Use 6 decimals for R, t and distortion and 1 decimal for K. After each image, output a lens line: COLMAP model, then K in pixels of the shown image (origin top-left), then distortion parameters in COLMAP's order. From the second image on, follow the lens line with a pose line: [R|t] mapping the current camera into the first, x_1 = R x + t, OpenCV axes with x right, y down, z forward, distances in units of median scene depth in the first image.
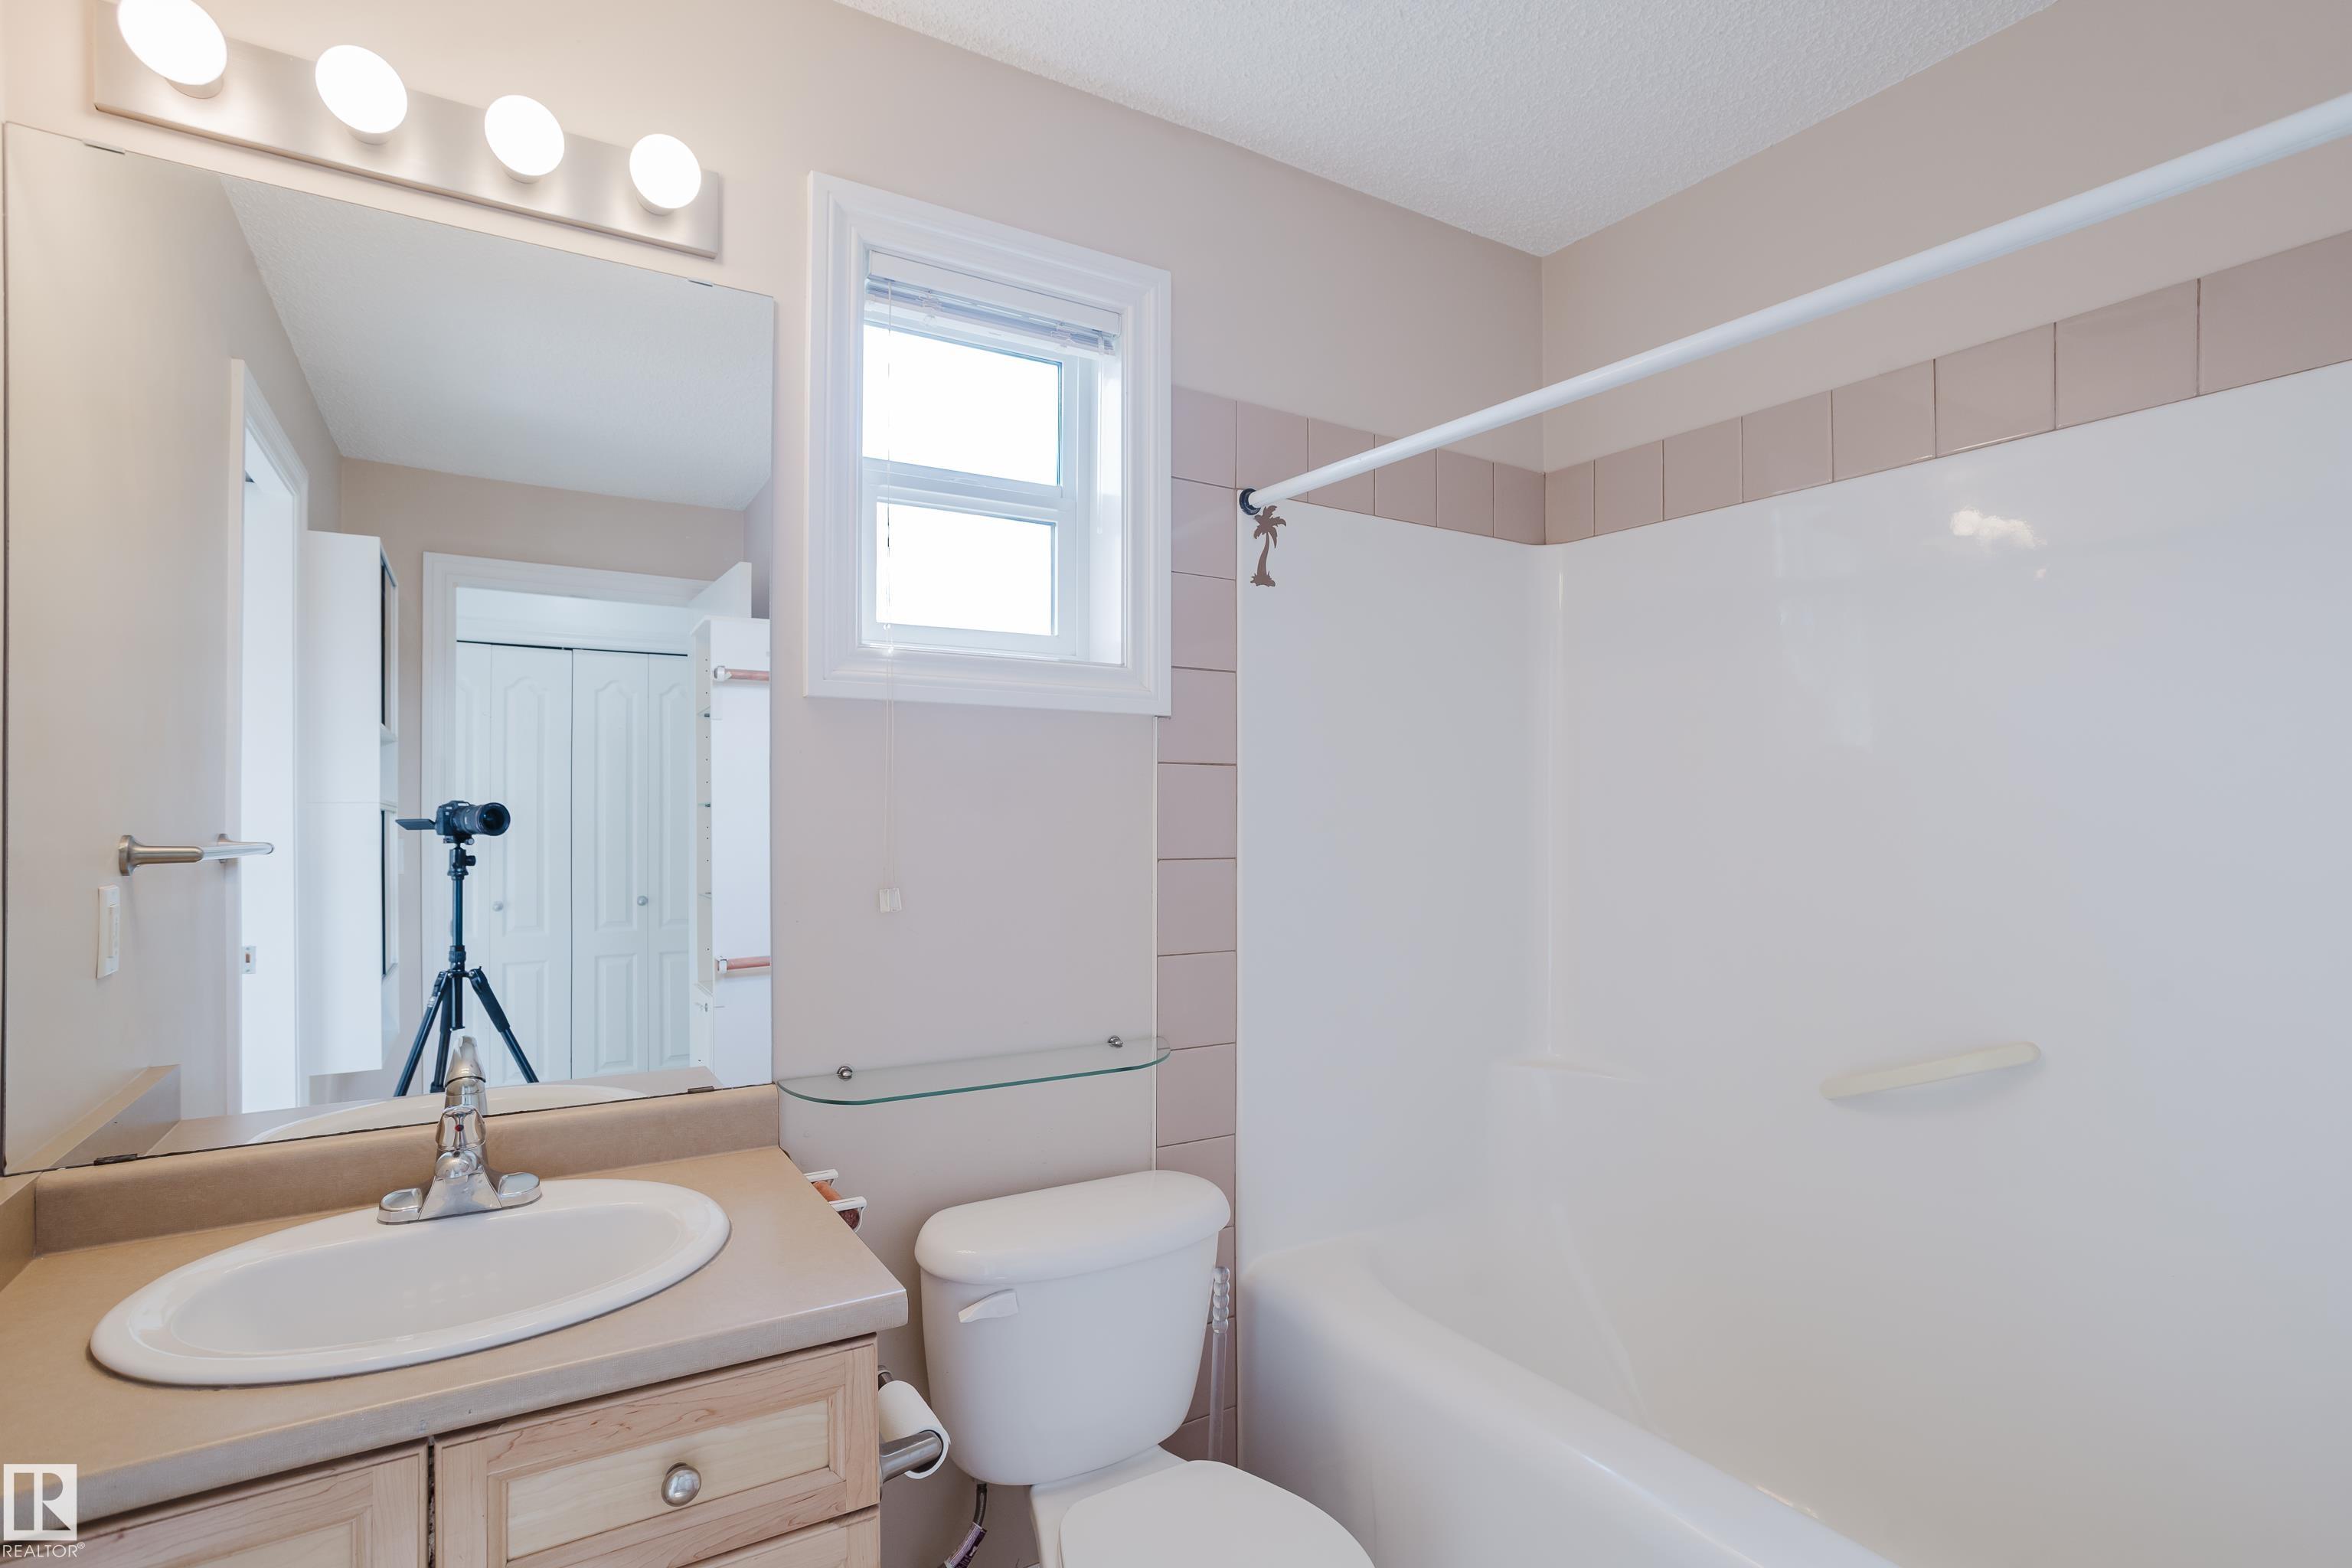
lens RADIAL K [[1136.1, 0, 1187.5], [0, 1136.1, 796.3], [0, 0, 1]] dist [-0.055604, 0.032384]
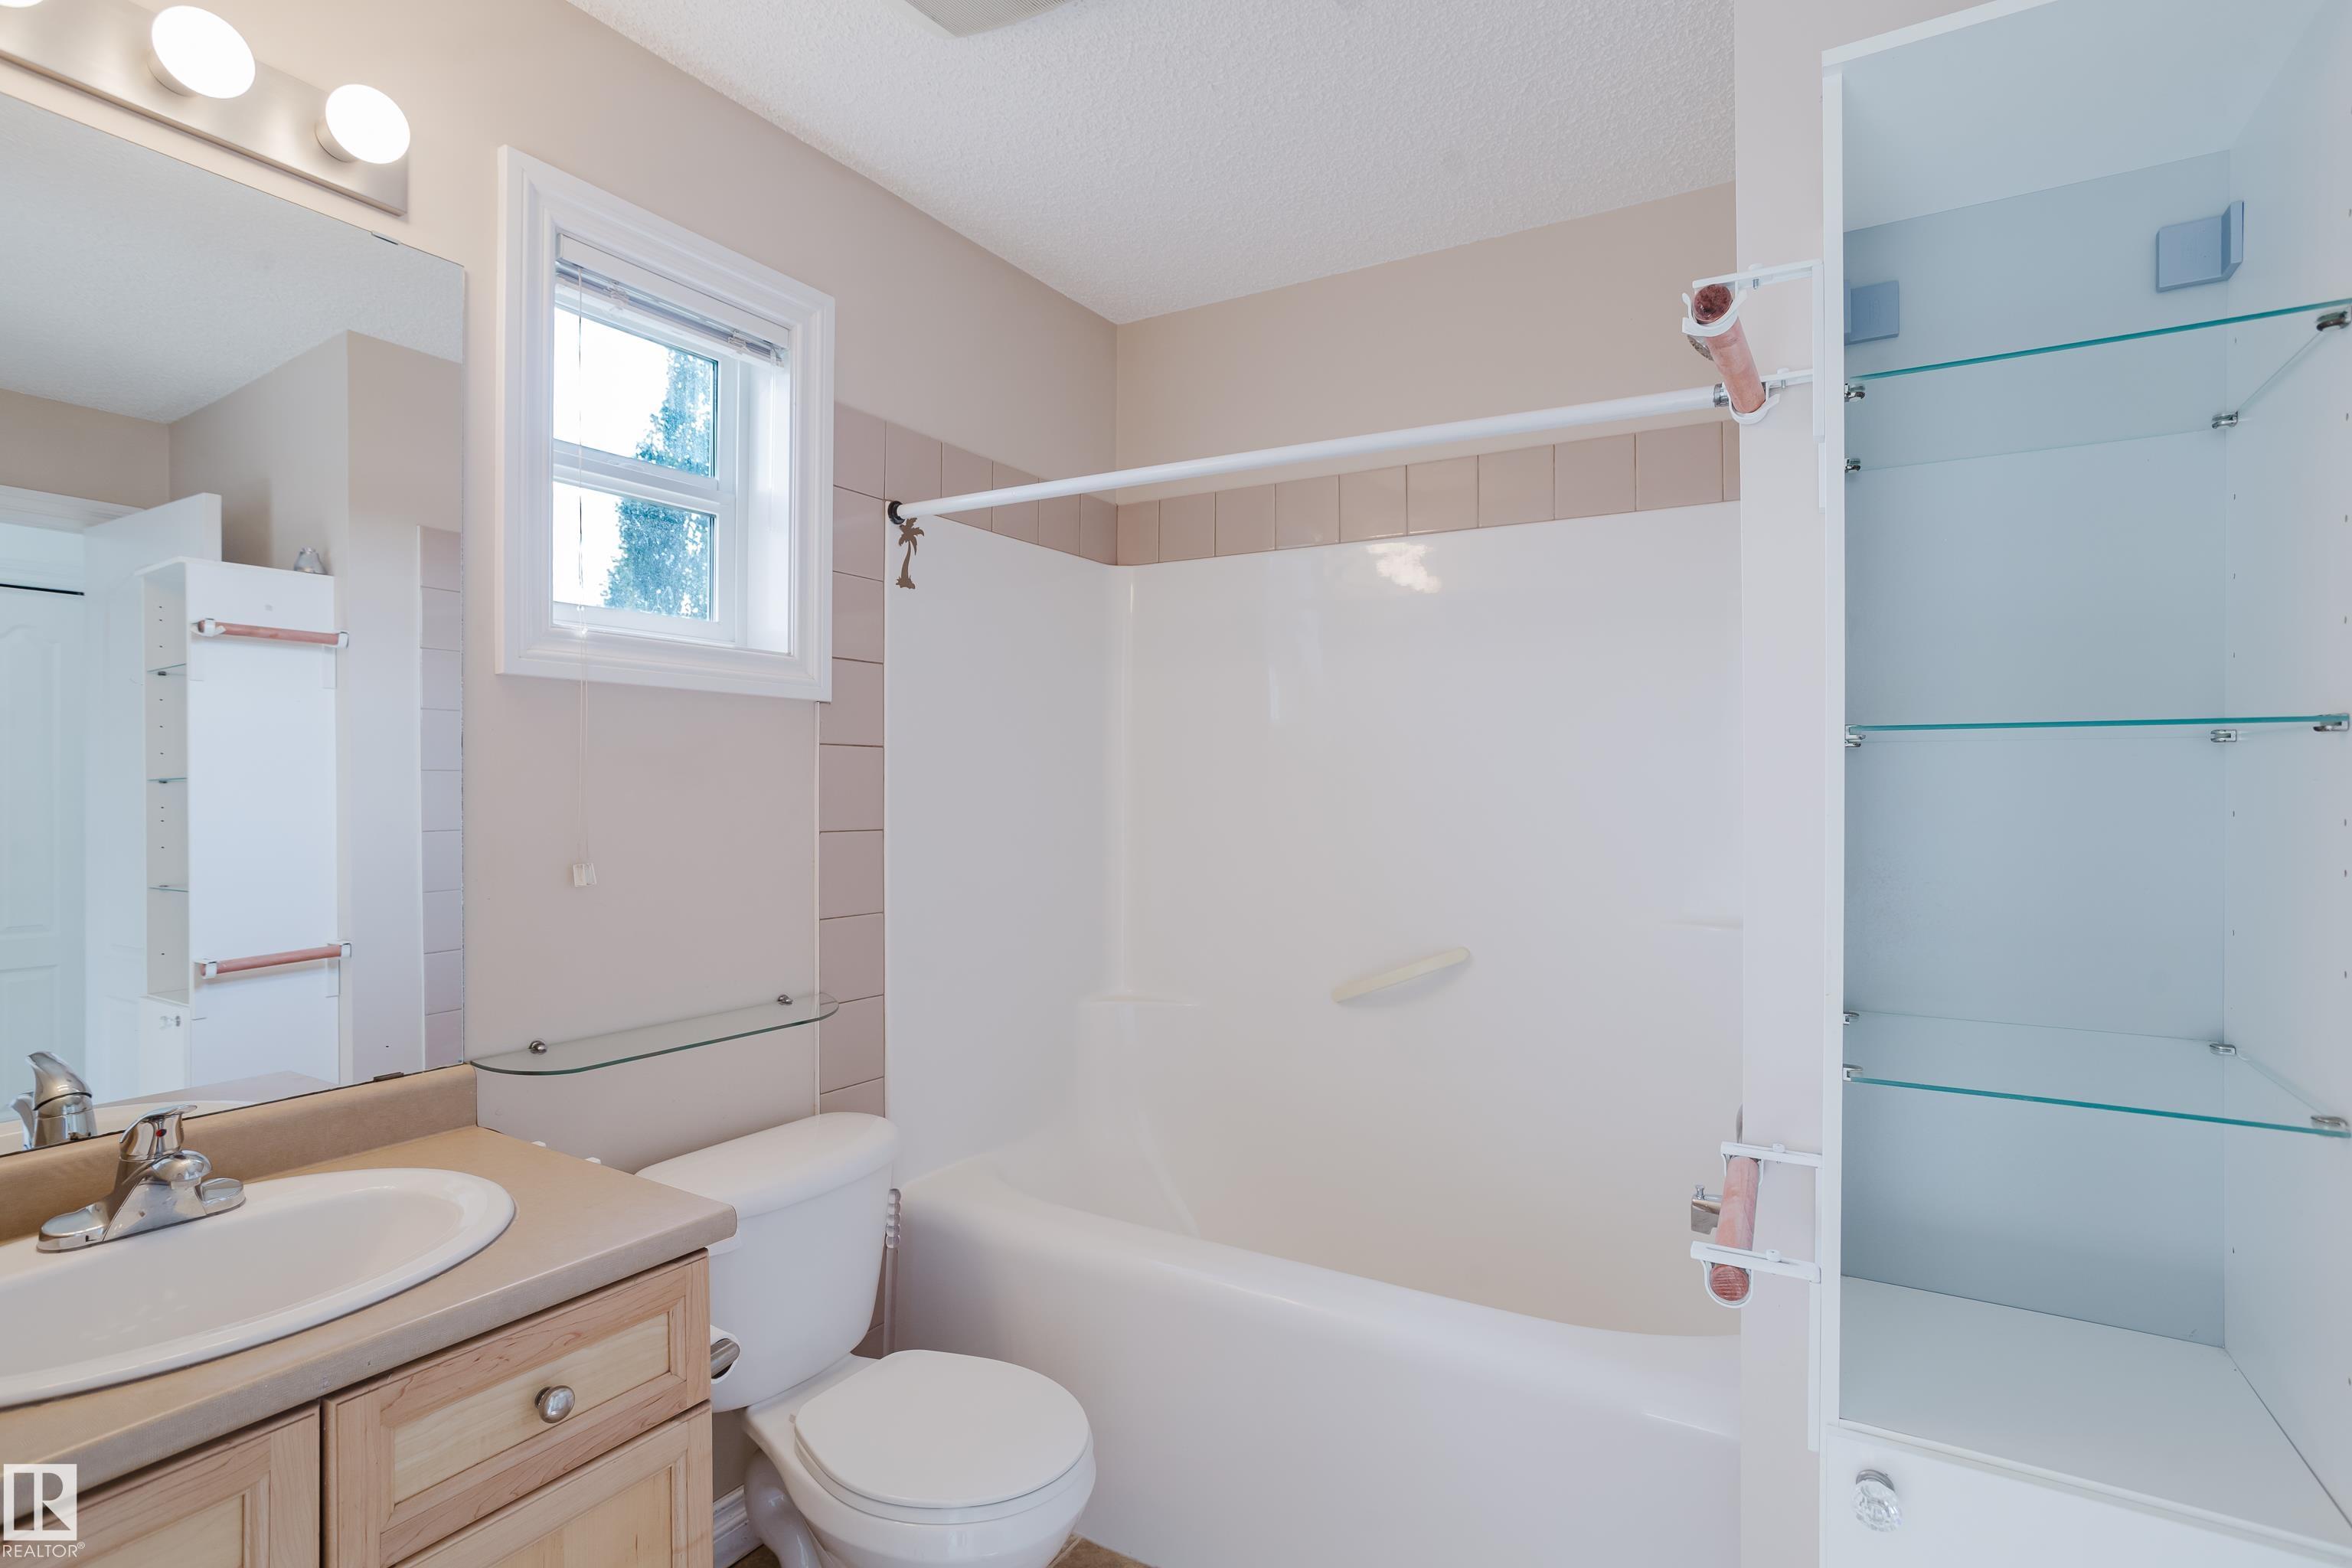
lens RADIAL K [[1141.0, 0, 1174.1], [0, 1141.0, 767.4], [0, 0, 1]] dist [-0.049975, 0.030963]
pose [[0.893104, 0.007140, 0.449793, -0.239406], [-0.005013, 0.999970, -0.005920, -0.002389], [-0.449822, 0.003032, 0.893113, -0.151811]]
